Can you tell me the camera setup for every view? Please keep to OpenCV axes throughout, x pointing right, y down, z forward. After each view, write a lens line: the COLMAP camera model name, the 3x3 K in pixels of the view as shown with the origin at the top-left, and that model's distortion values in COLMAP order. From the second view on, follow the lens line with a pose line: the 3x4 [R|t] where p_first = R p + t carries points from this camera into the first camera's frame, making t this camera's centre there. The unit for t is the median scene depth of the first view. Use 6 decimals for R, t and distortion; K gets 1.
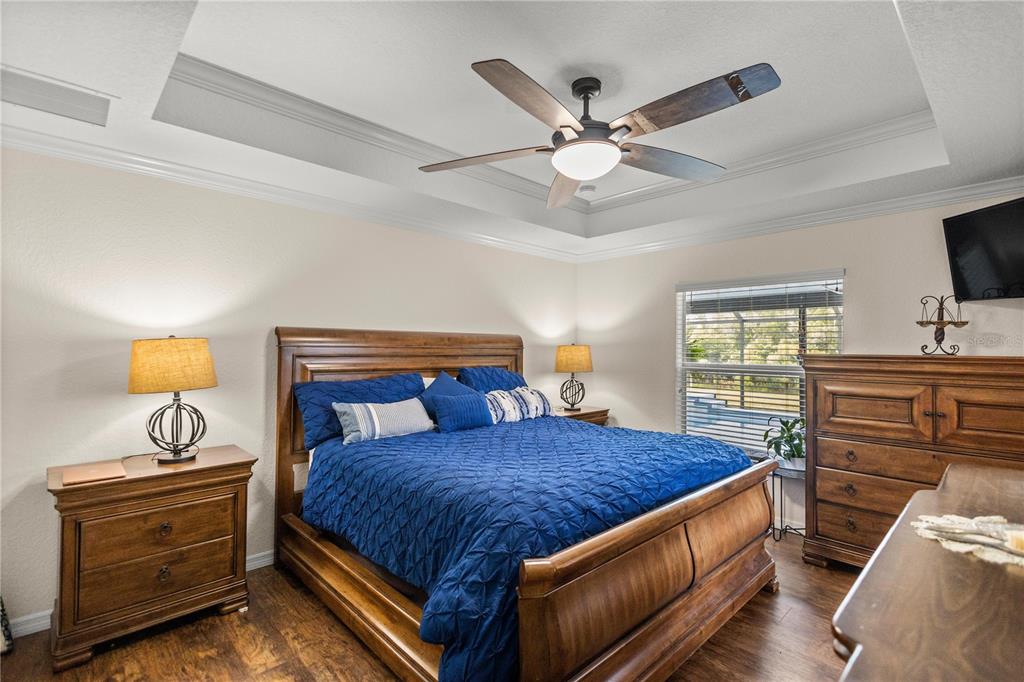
lens RADIAL K [[473.2, 0, 520.8], [0, 473.2, 340.9], [0, 0, 1]] dist [0.003327, 0.000517]
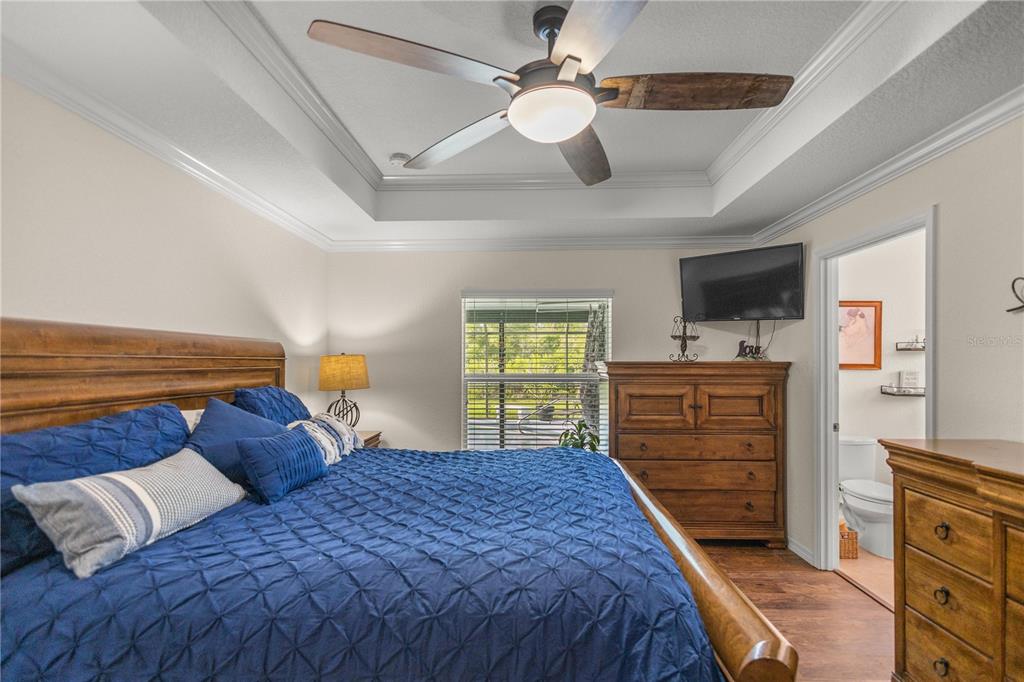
lens RADIAL K [[473.2, 0, 520.9], [0, 473.2, 358.8], [0, 0, 1]] dist [0.003327, 0.000517]
pose [[0.713622, -0.004180, 0.700519, -0.351842], [-0.003290, 0.999951, 0.009318, 0.011158], [-0.700523, -0.008955, 0.713573, 0.366445]]
